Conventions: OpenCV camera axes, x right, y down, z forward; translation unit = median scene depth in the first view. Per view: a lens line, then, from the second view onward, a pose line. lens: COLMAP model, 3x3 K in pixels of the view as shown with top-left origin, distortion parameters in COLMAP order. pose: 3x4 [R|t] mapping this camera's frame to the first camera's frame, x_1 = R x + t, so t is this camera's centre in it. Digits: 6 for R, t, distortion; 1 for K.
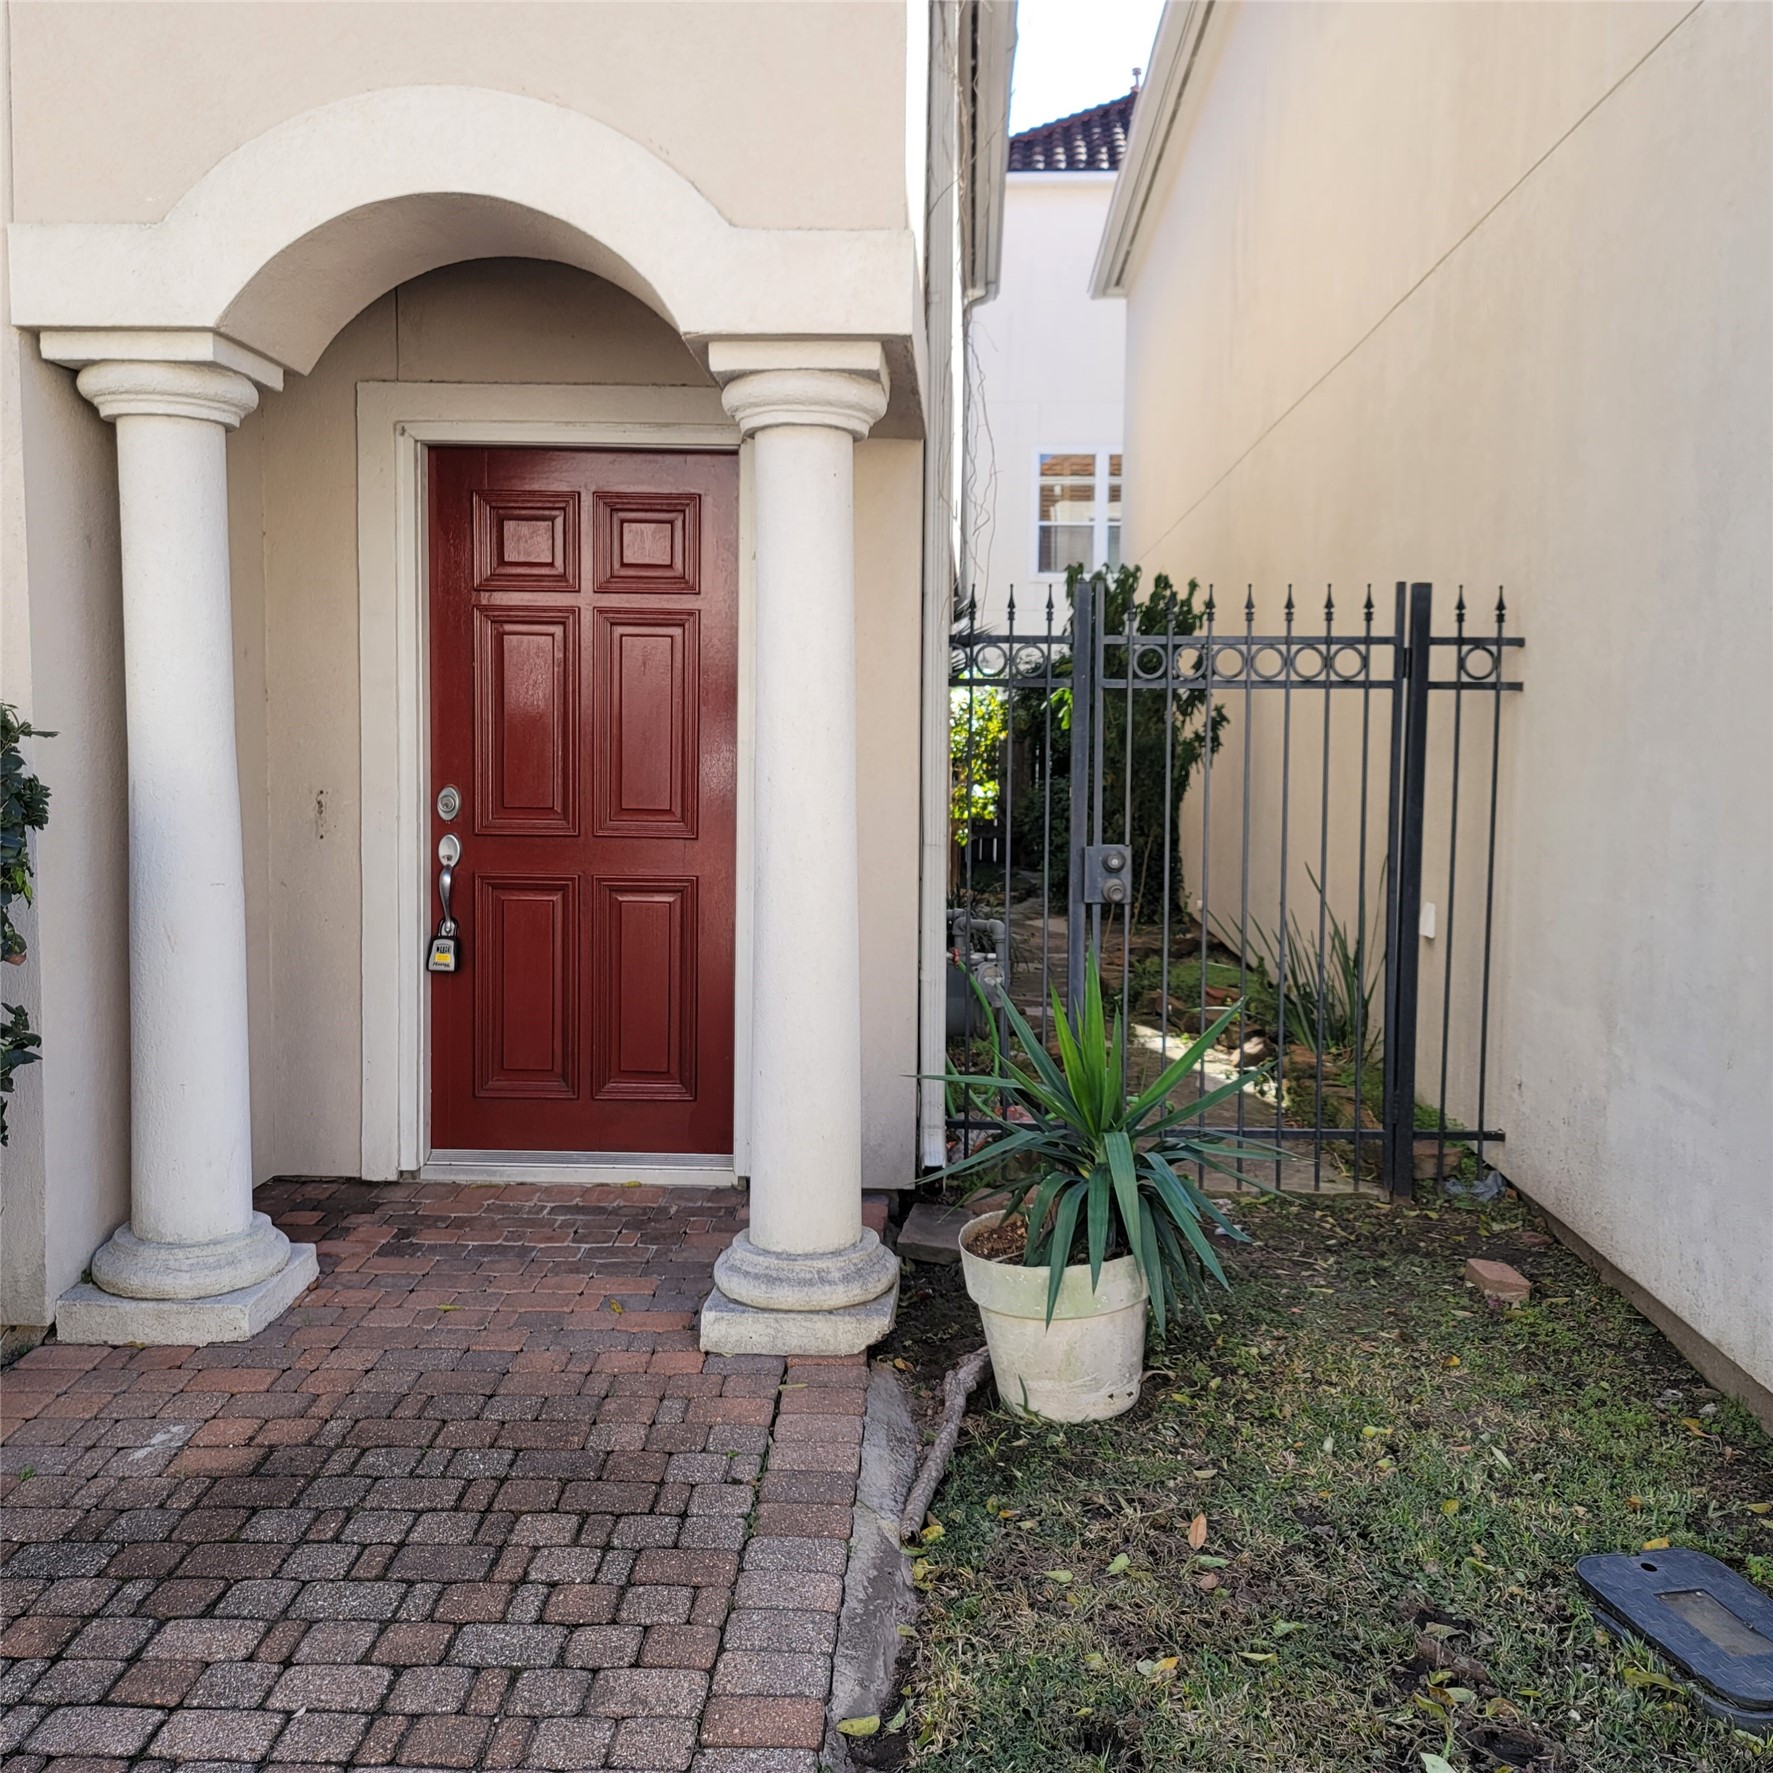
lens RADIAL K [[1664.5, 0, 882.2], [0, 1664.5, 825.7], [0, 0, 1]] dist [0.013057, 0.007668]
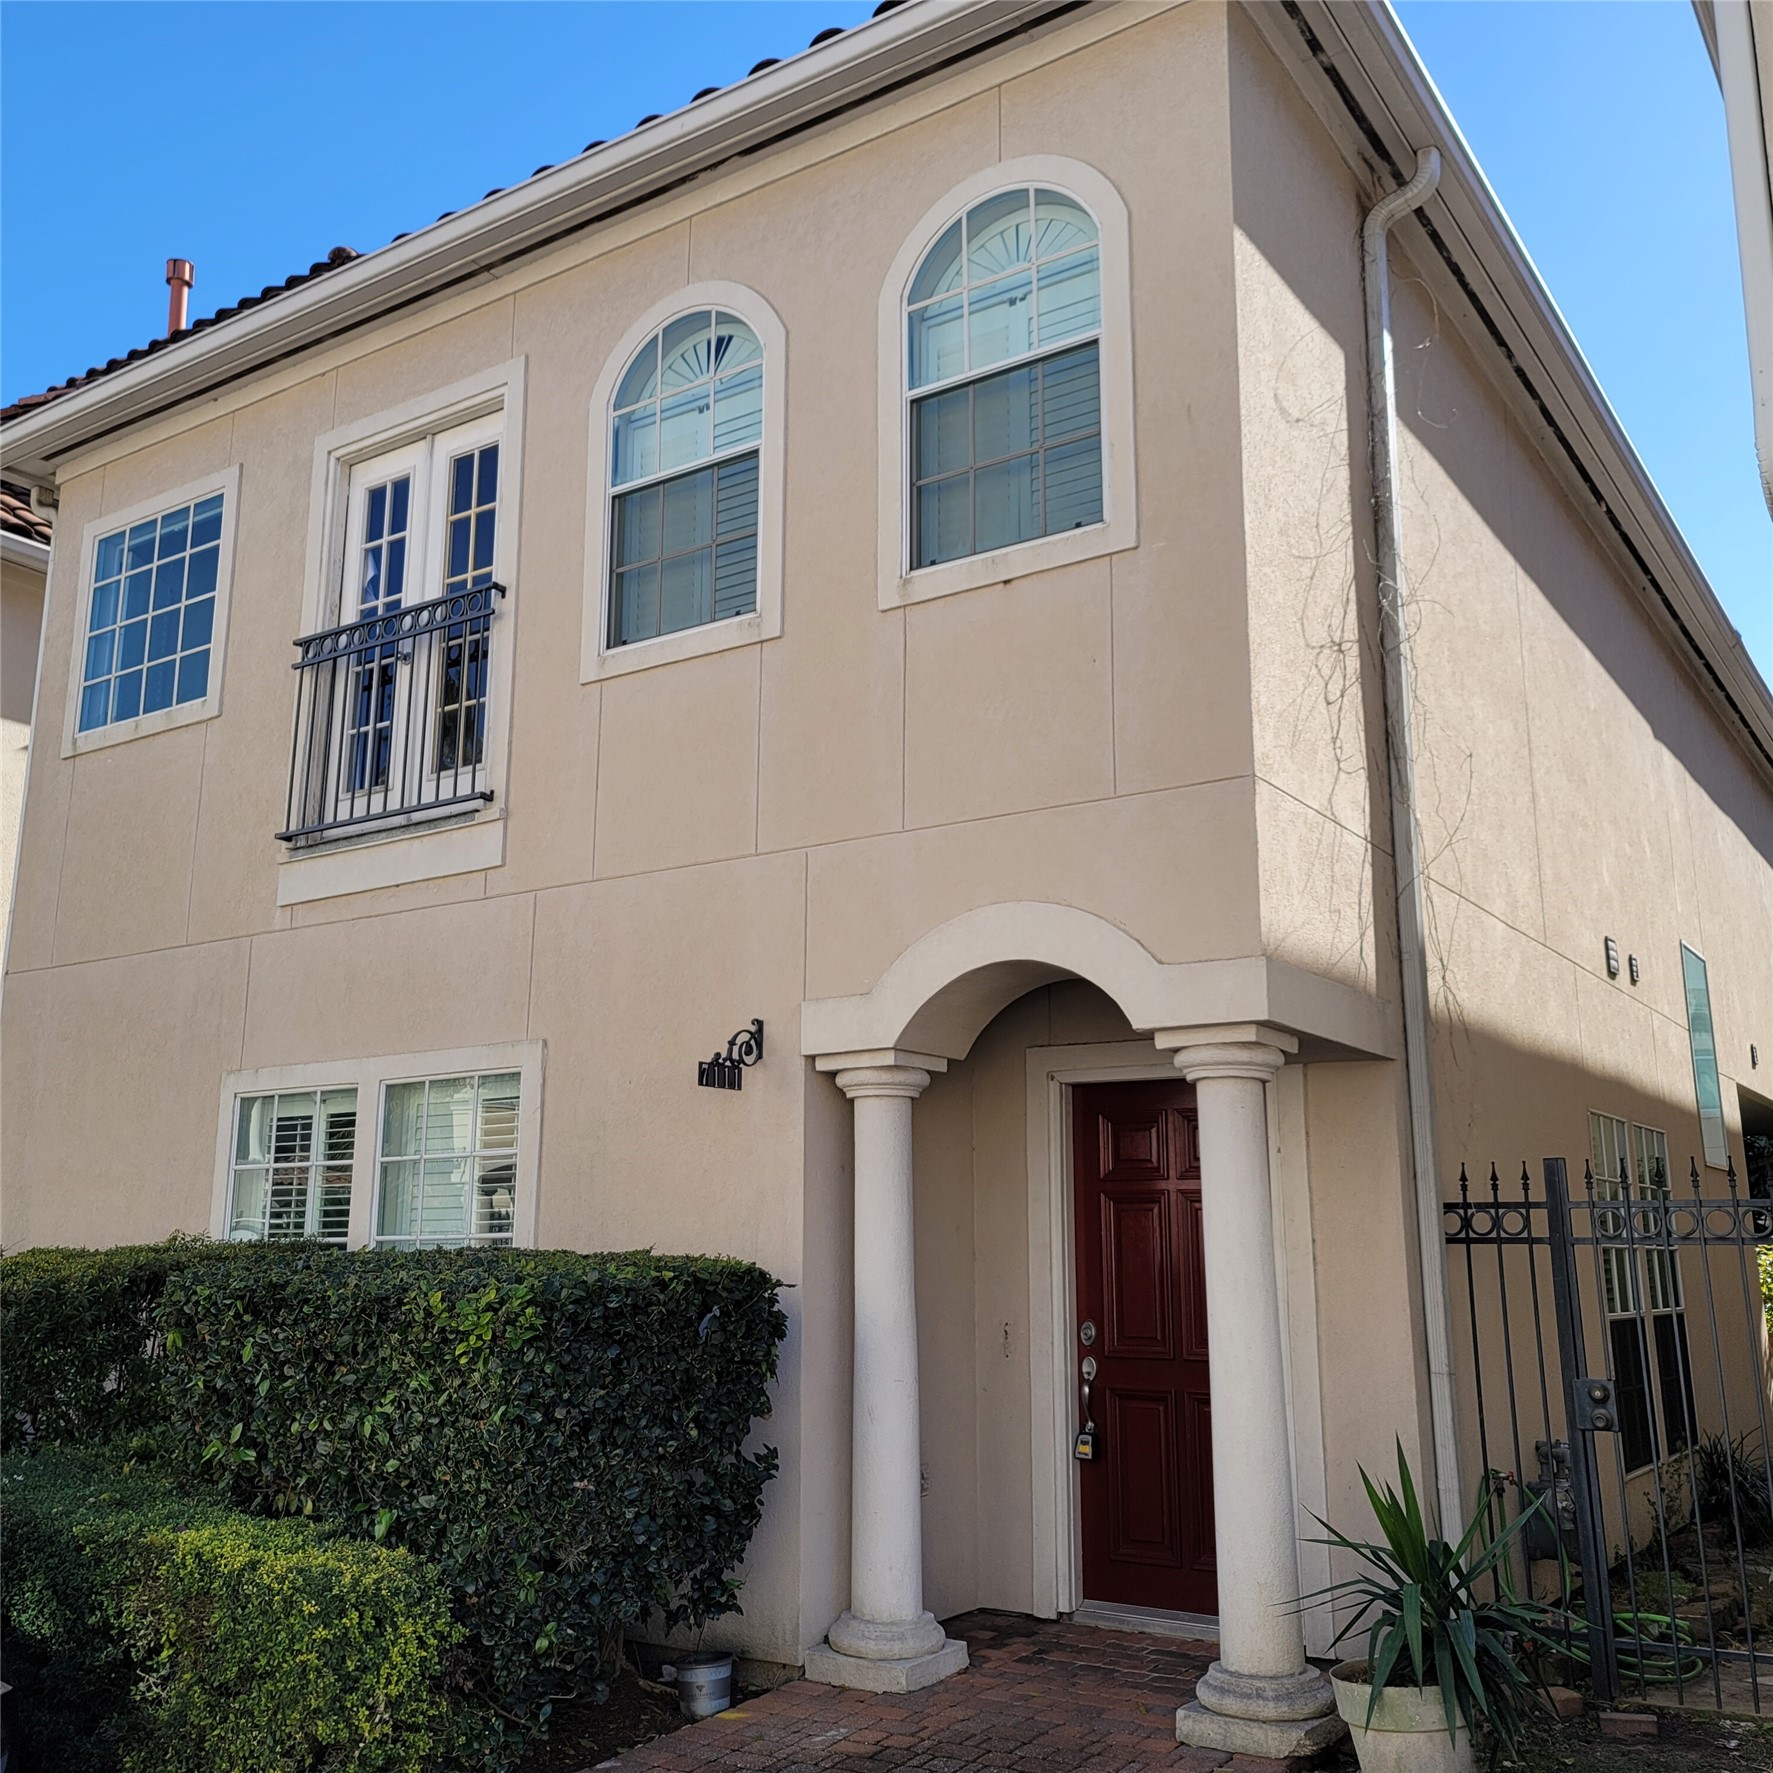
lens RADIAL K [[1707.2, 0, 902.1], [0, 1707.2, 867.4], [0, 0, 1]] dist [0.083248, -0.074036]
pose [[0.832324, -0.143542, -0.535381, 0.575153], [-0.017433, 0.958629, -0.284123, 0.031480], [0.554016, 0.245816, 0.795388, -0.455020]]
